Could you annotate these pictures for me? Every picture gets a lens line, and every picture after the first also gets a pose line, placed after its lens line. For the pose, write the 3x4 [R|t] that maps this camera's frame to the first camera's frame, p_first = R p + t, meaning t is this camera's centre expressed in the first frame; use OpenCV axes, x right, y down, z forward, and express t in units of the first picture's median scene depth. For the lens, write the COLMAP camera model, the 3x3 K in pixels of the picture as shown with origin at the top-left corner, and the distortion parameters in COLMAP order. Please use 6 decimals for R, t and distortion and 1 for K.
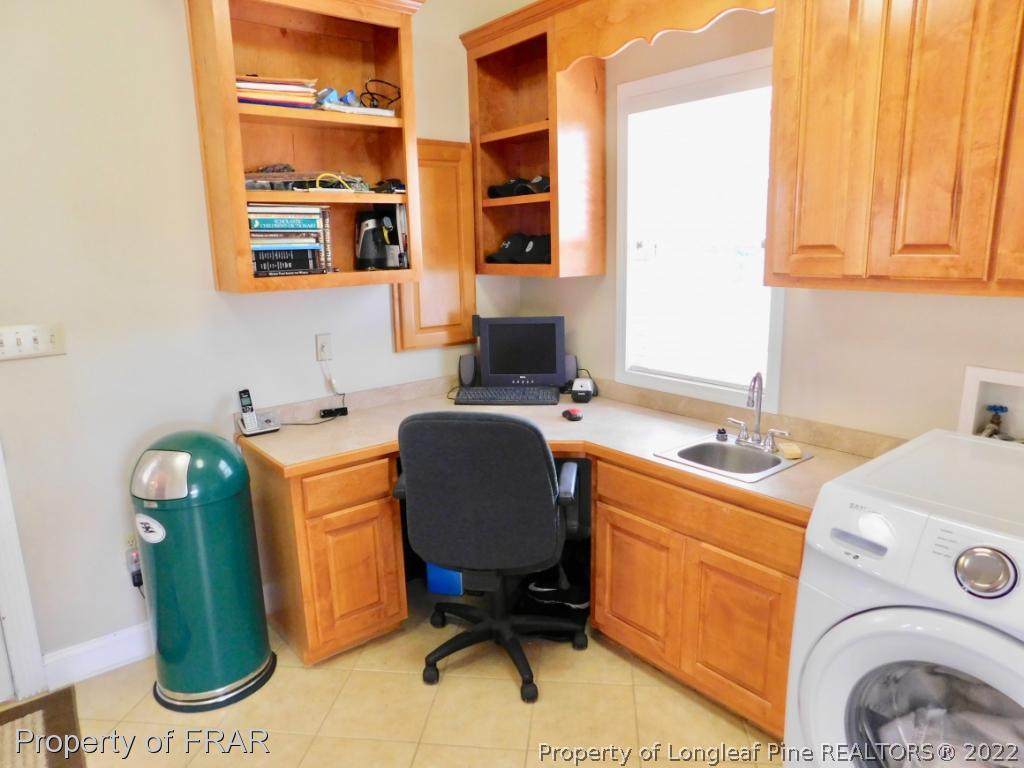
lens RADIAL K [[677.3, 0, 510.5], [0, 677.3, 387.5], [0, 0, 1]] dist [-0.046395, 0.027547]
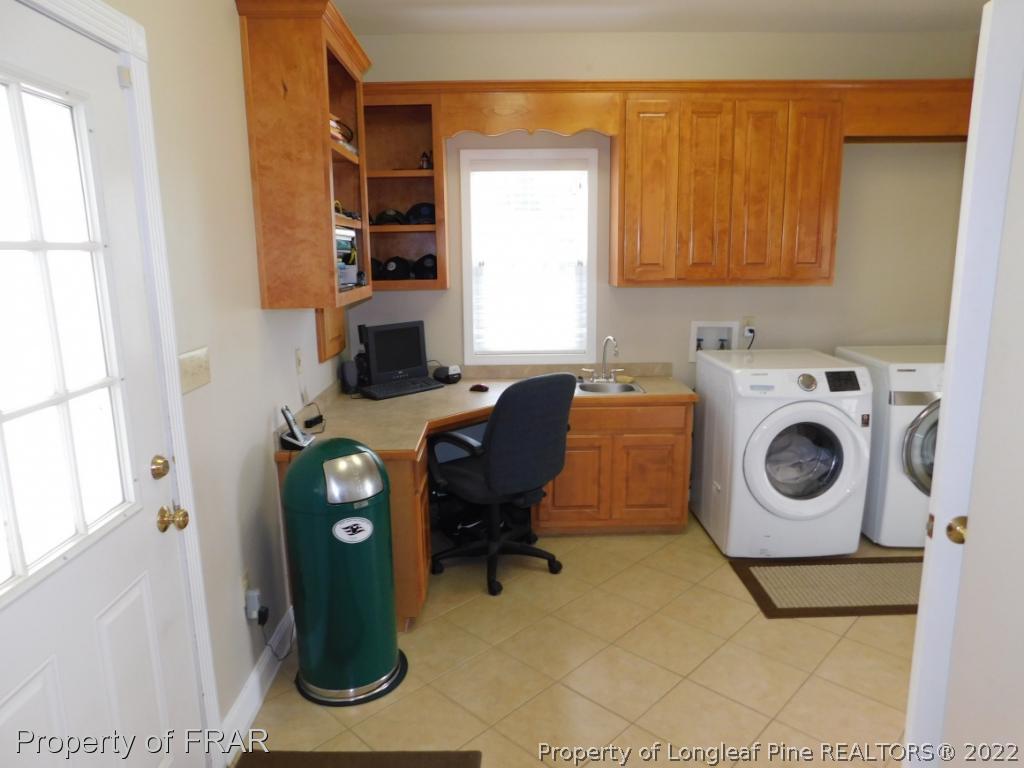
lens RADIAL K [[677.3, 0, 510.1], [0, 677.3, 385.0], [0, 0, 1]] dist [-0.046395, 0.027547]
pose [[0.607375, -0.138529, 0.782244, -1.329806], [0.165681, 0.985115, 0.045813, -0.024792], [-0.776946, 0.101777, 0.621286, 0.145528]]
